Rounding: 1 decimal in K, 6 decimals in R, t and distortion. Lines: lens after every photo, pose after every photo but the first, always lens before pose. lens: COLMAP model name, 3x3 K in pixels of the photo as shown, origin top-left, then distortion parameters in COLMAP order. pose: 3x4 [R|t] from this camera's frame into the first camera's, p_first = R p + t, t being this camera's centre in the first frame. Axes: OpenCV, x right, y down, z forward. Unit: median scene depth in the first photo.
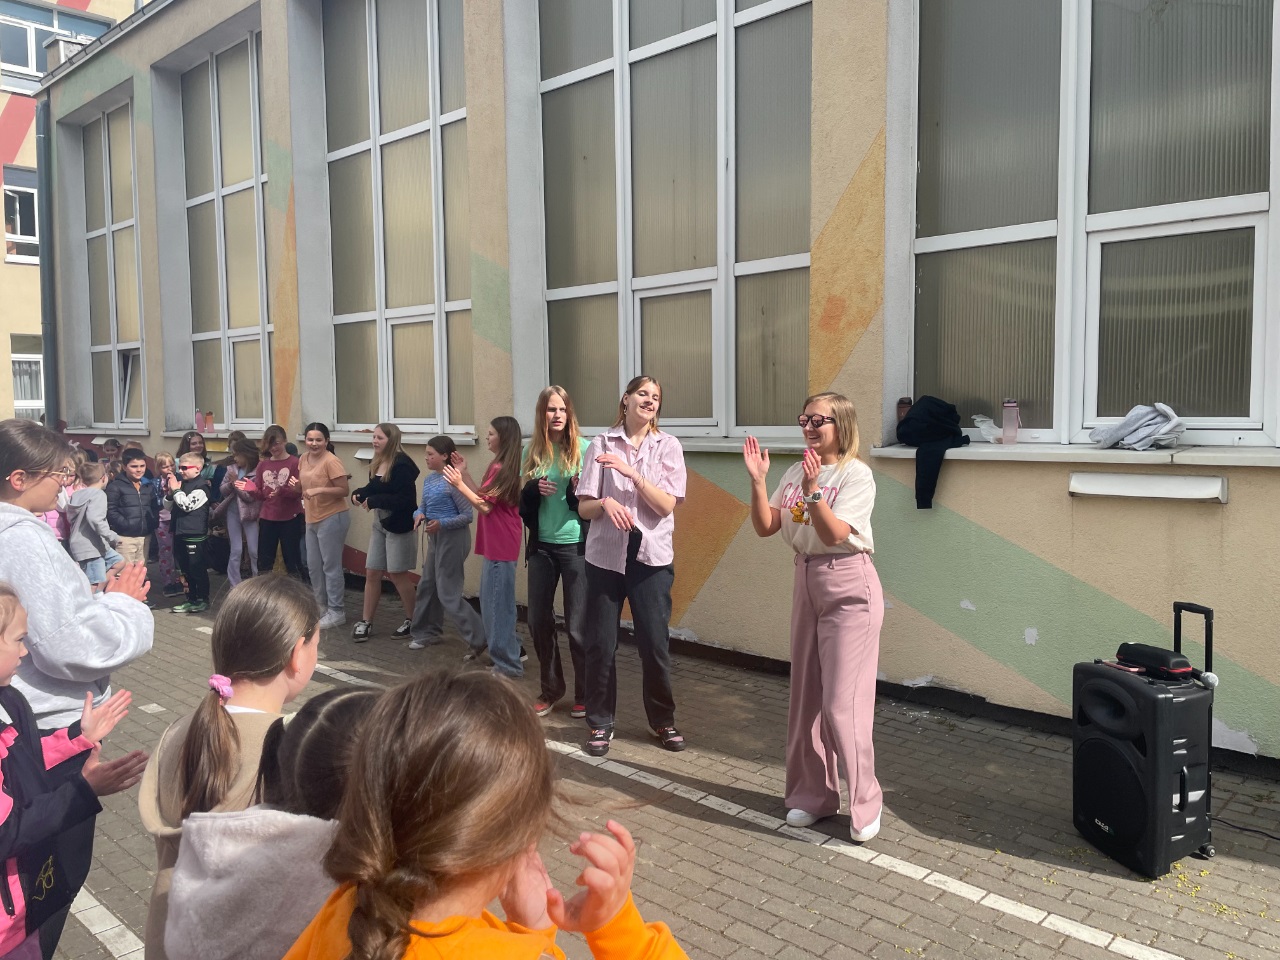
lens RADIAL K [[1013.1, 0, 640.0], [0, 1013.1, 480.0], [0, 0, 1]] dist [0.141235, -0.155980]
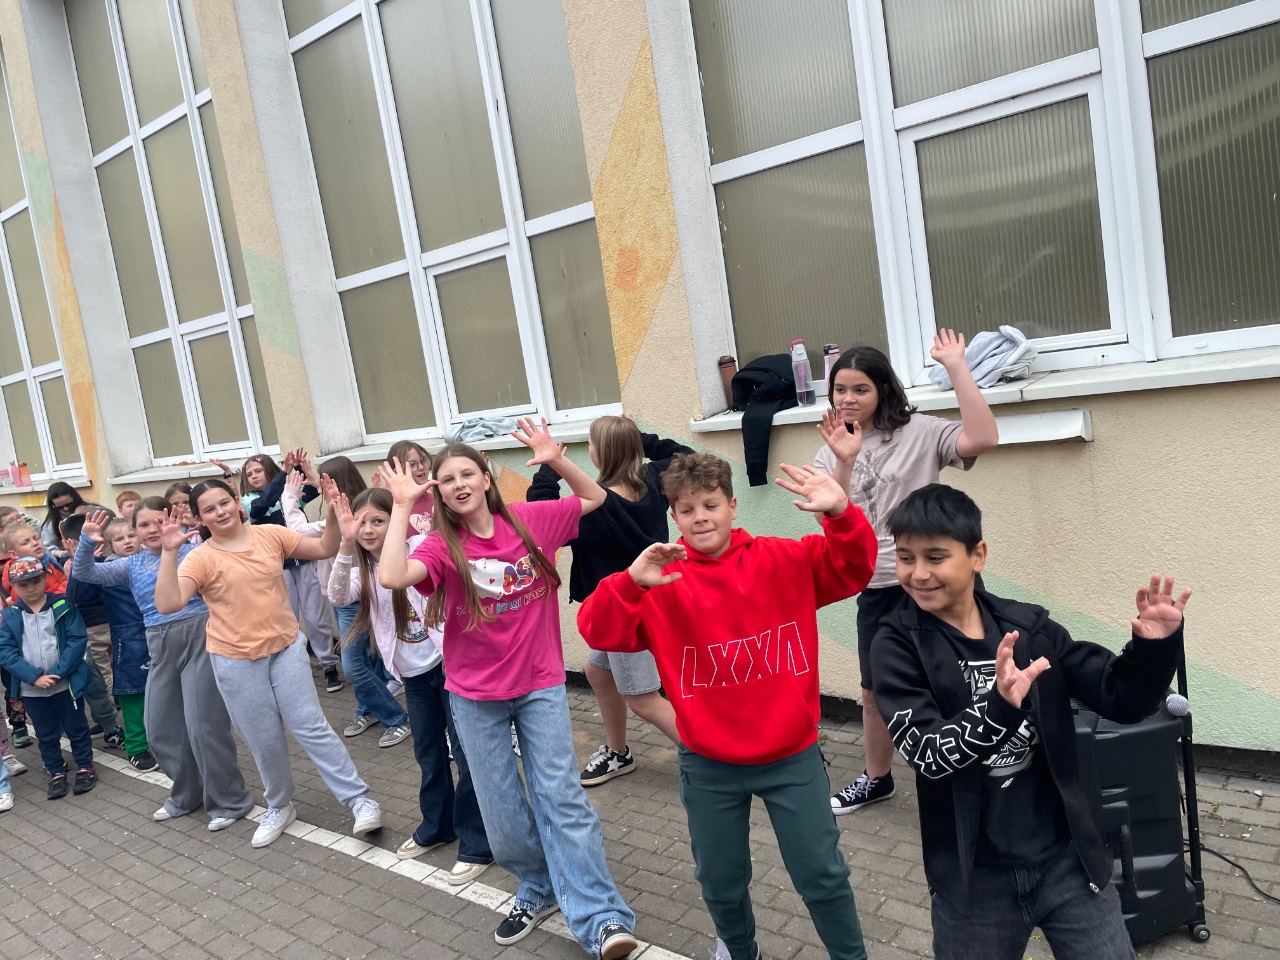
lens RADIAL K [[1014.3, 0, 616.3], [0, 1014.3, 469.4], [0, 0, 1]] dist [0.129309, -0.139897]
pose [[0.989235, -0.145479, 0.015835, 0.143115], [0.144900, 0.988895, 0.033013, -0.028701], [-0.020462, -0.030363, 0.999329, 0.159522]]
